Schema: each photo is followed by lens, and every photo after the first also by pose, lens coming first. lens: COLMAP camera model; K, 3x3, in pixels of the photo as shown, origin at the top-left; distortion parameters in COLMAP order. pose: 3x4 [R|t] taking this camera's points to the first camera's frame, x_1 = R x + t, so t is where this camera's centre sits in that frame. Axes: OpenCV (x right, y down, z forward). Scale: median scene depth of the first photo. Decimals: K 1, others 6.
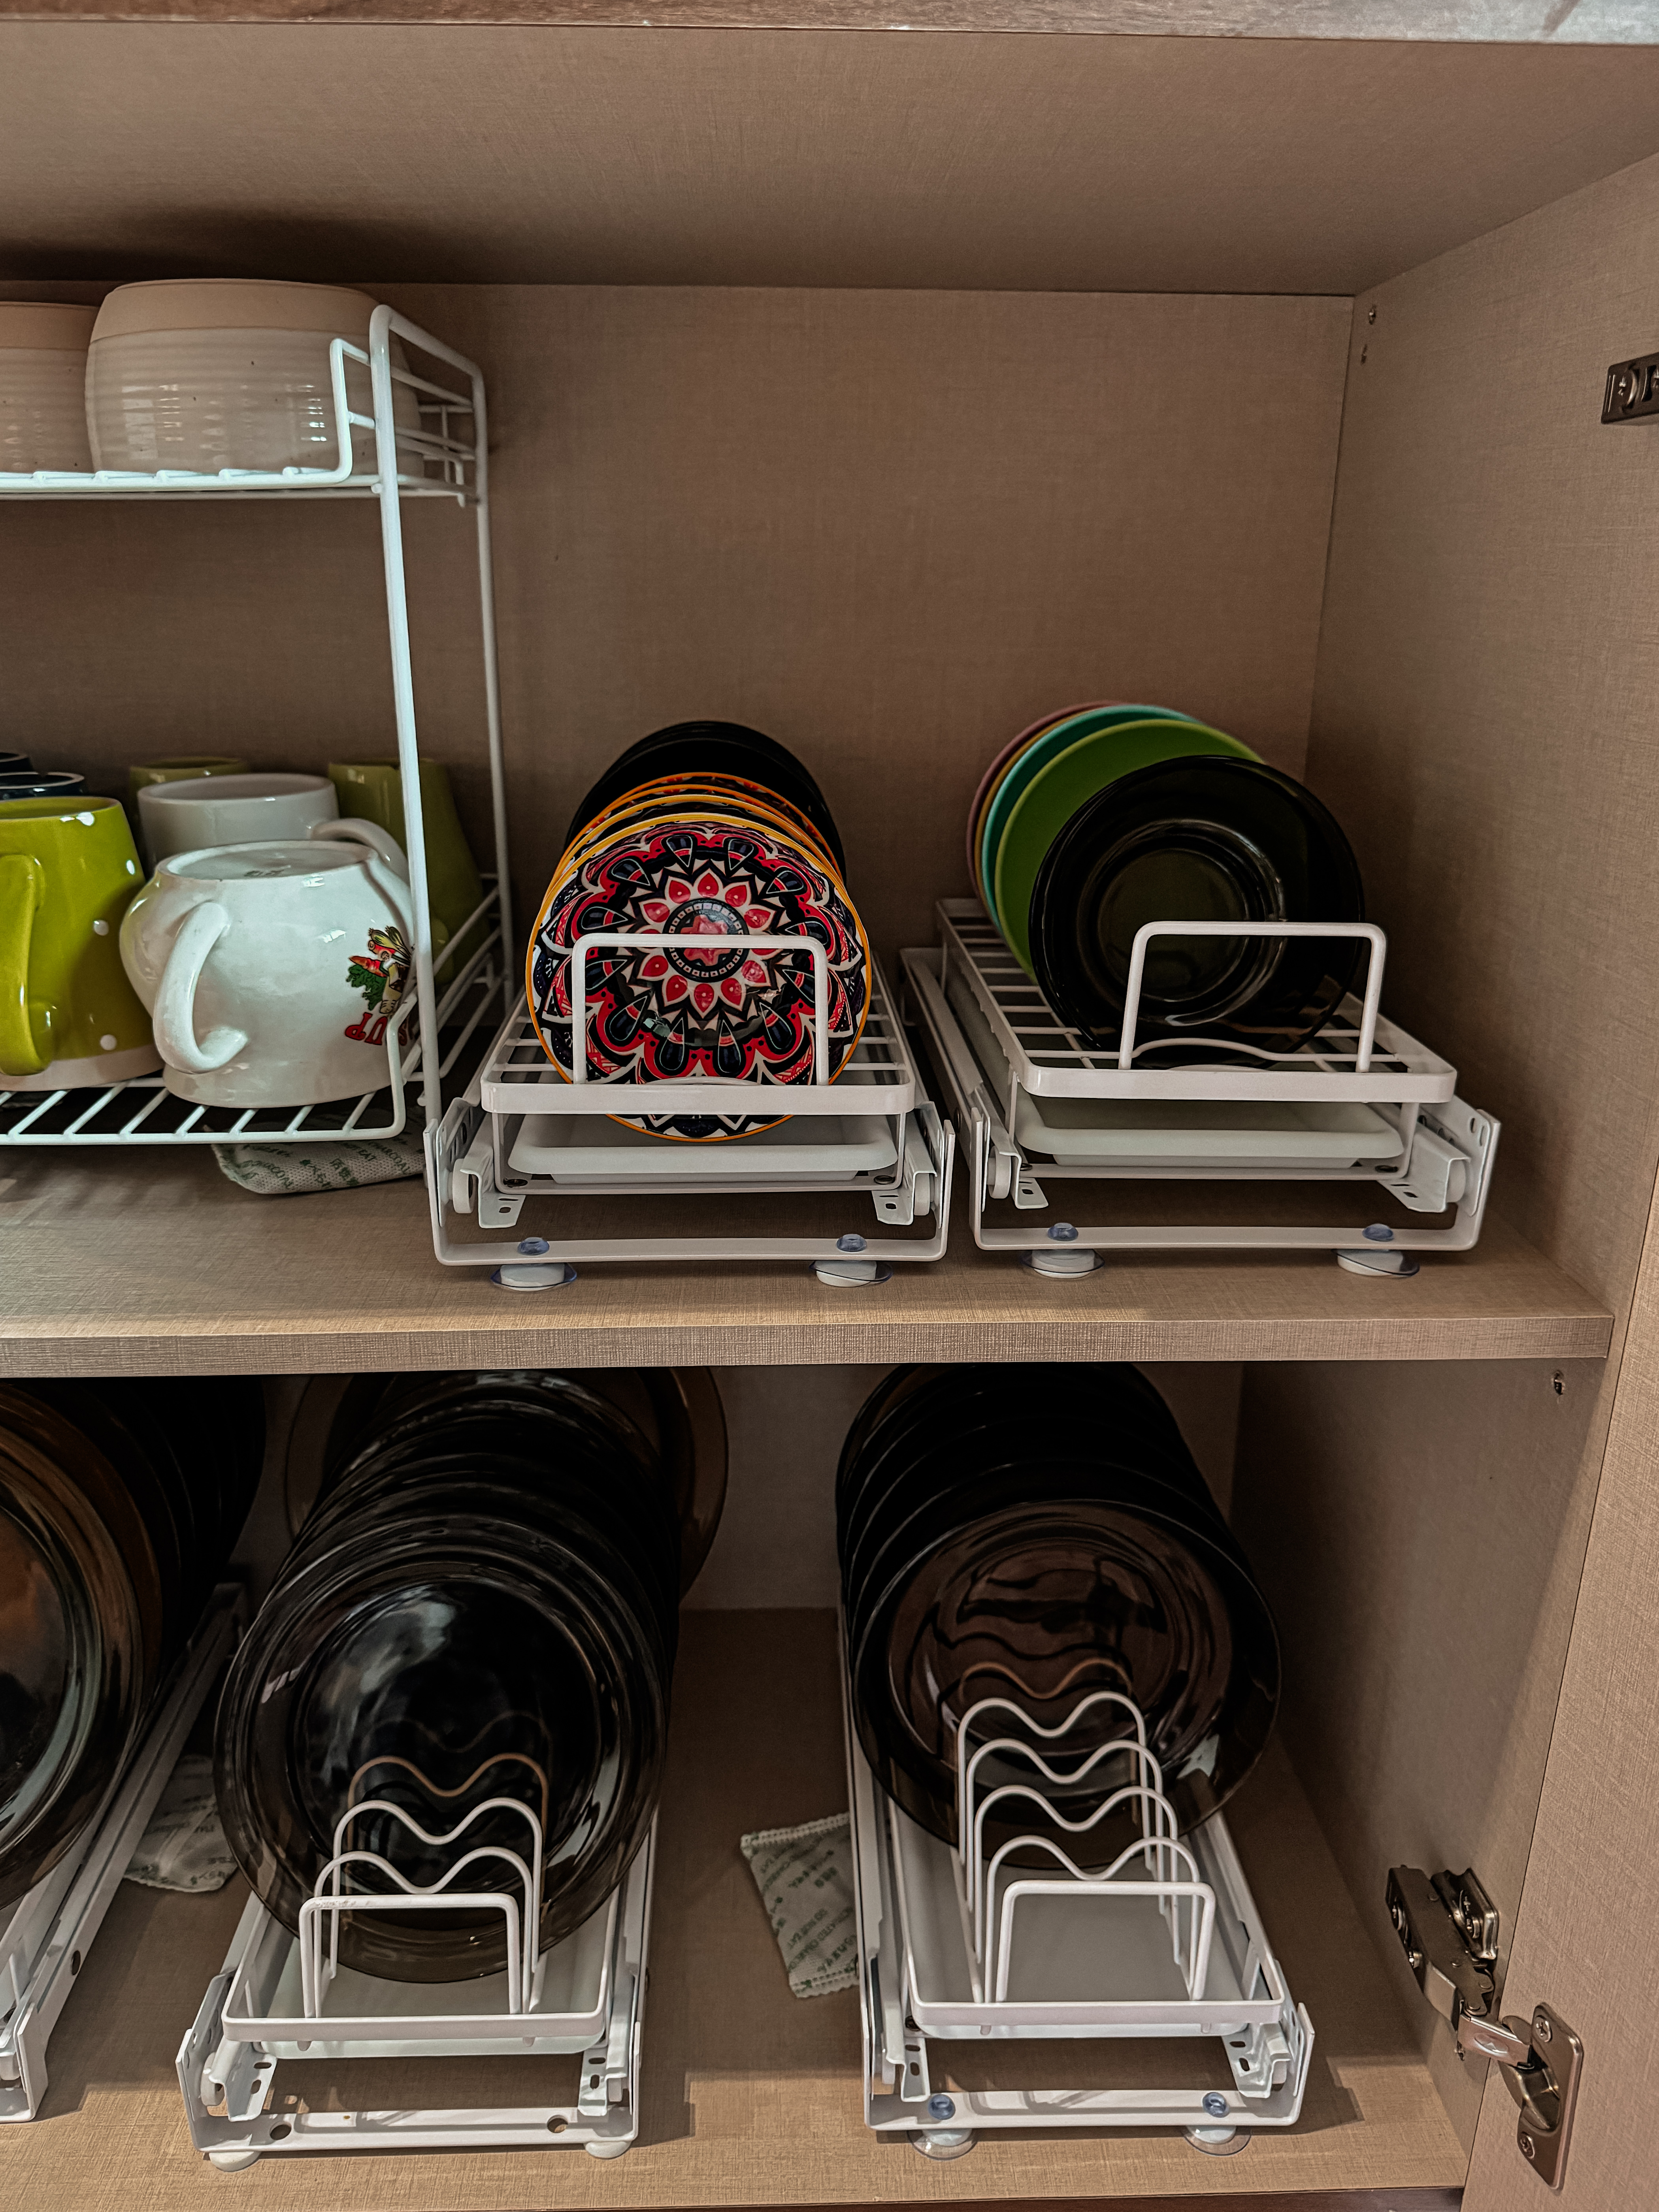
lens RADIAL K [[1641.7, 0, 829.5], [0, 1641.7, 1106.0], [0, 0, 1]] dist [0.001289, 0.000419]
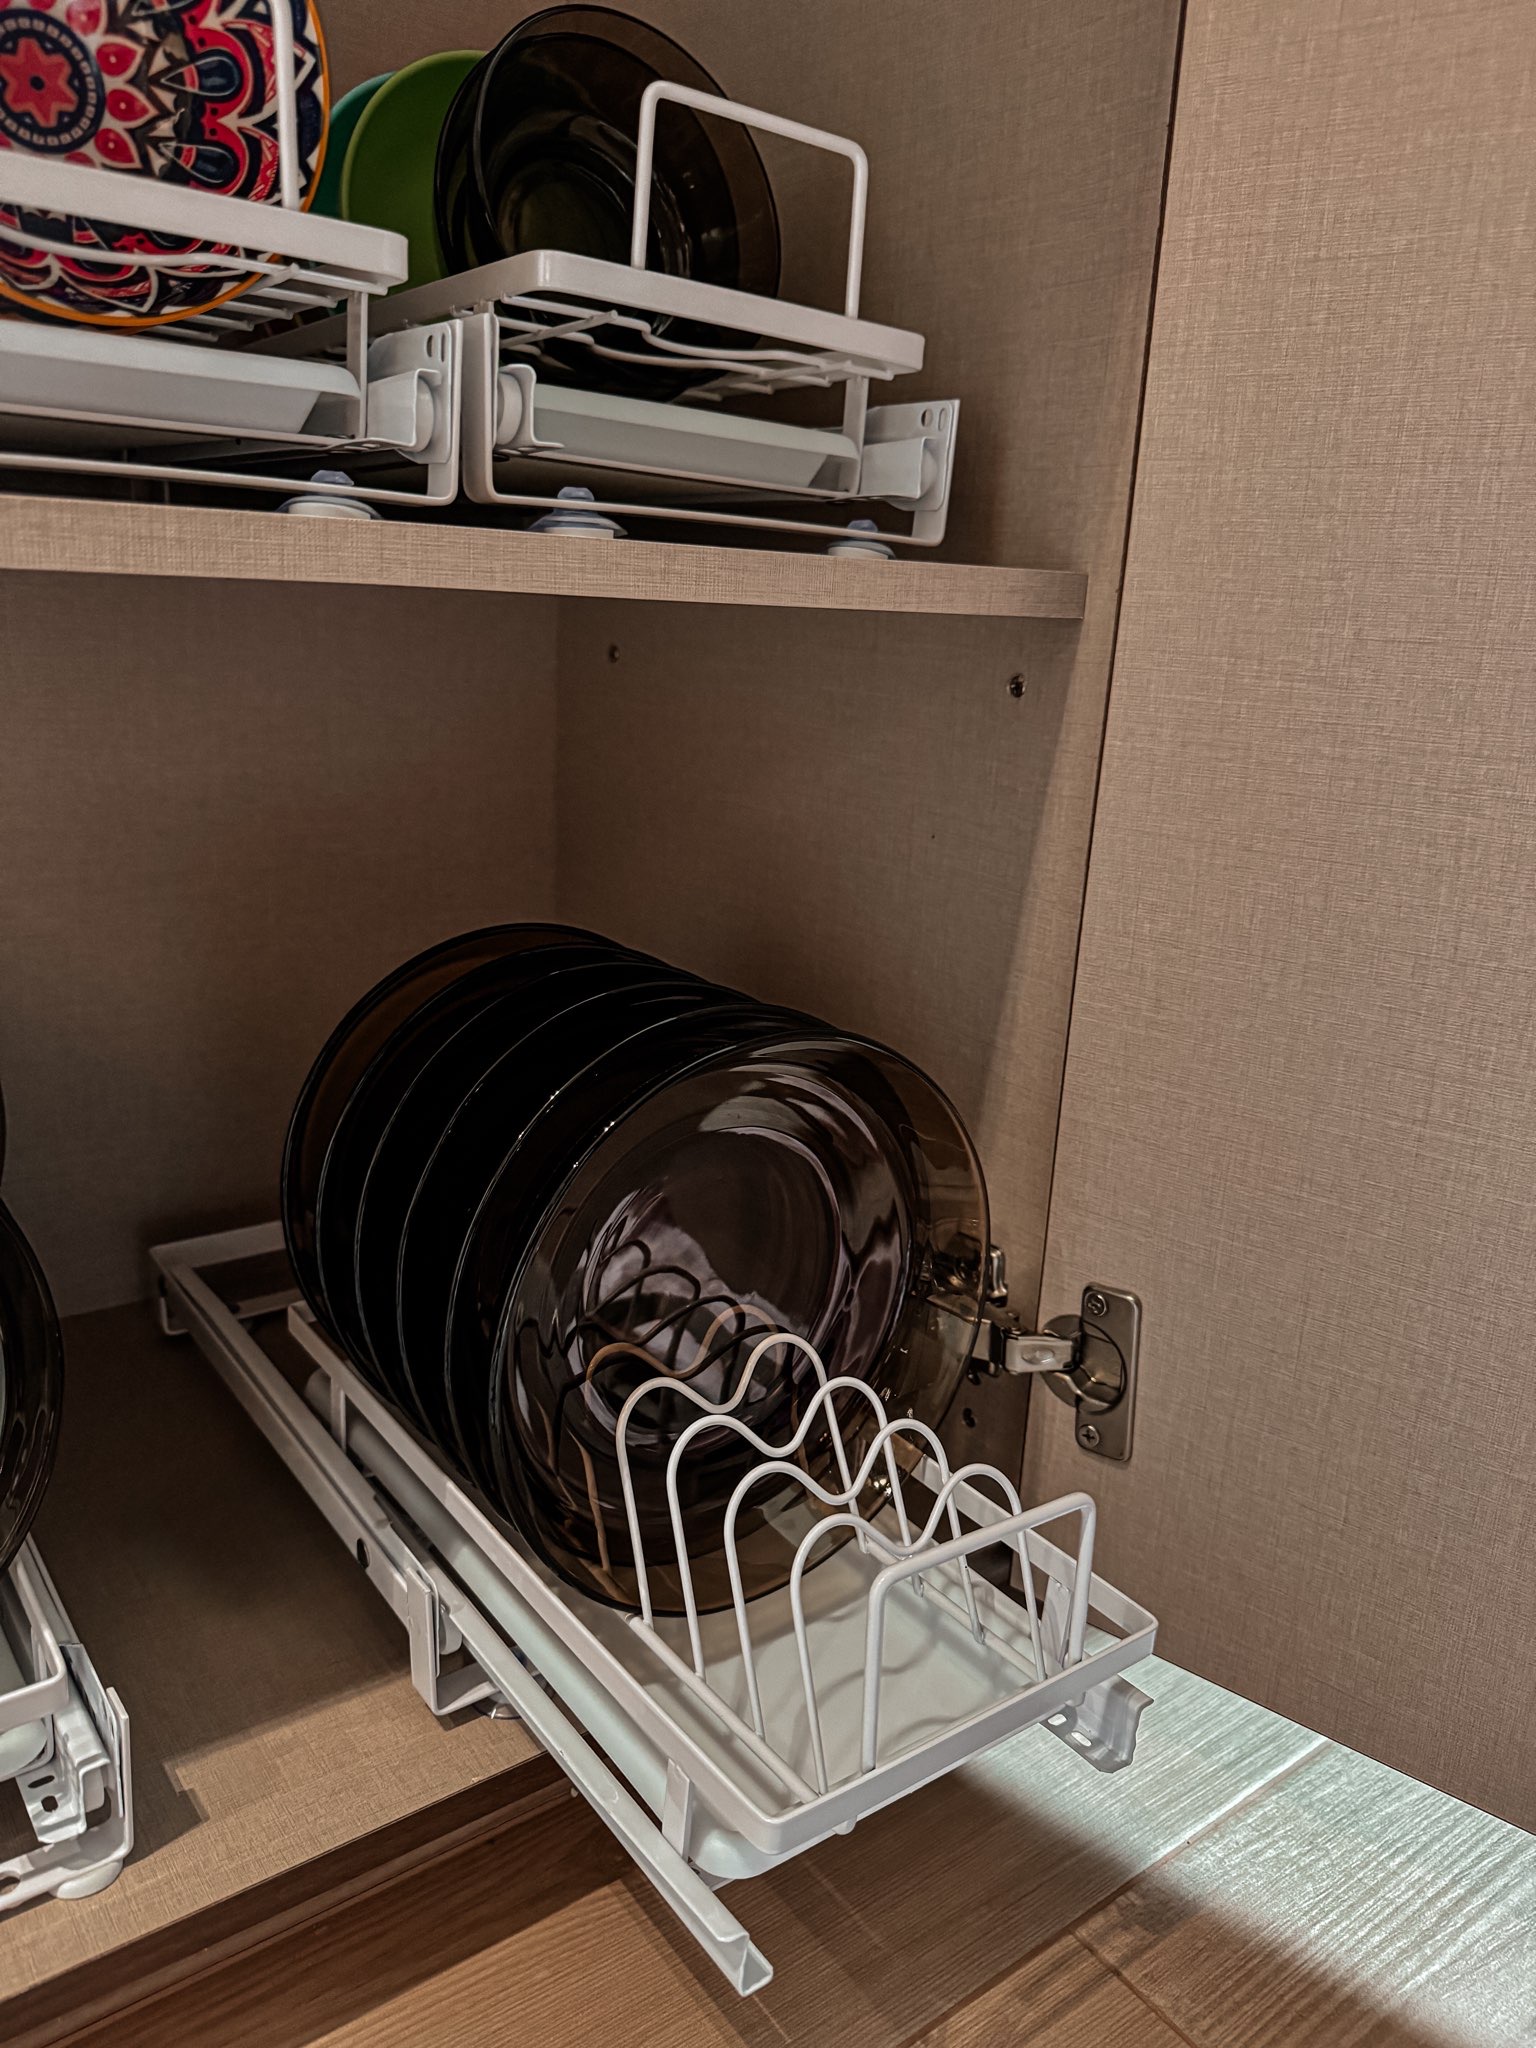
lens RADIAL K [[1519.9, 0, 768.0], [0, 1519.9, 1024.0], [0, 0, 1]] dist [0.001289, 0.000419]
pose [[0.813864, -0.123461, 0.567788, -0.247498], [0.139677, 0.990082, 0.015074, 0.342466], [-0.564018, 0.067039, 0.823037, 0.321230]]
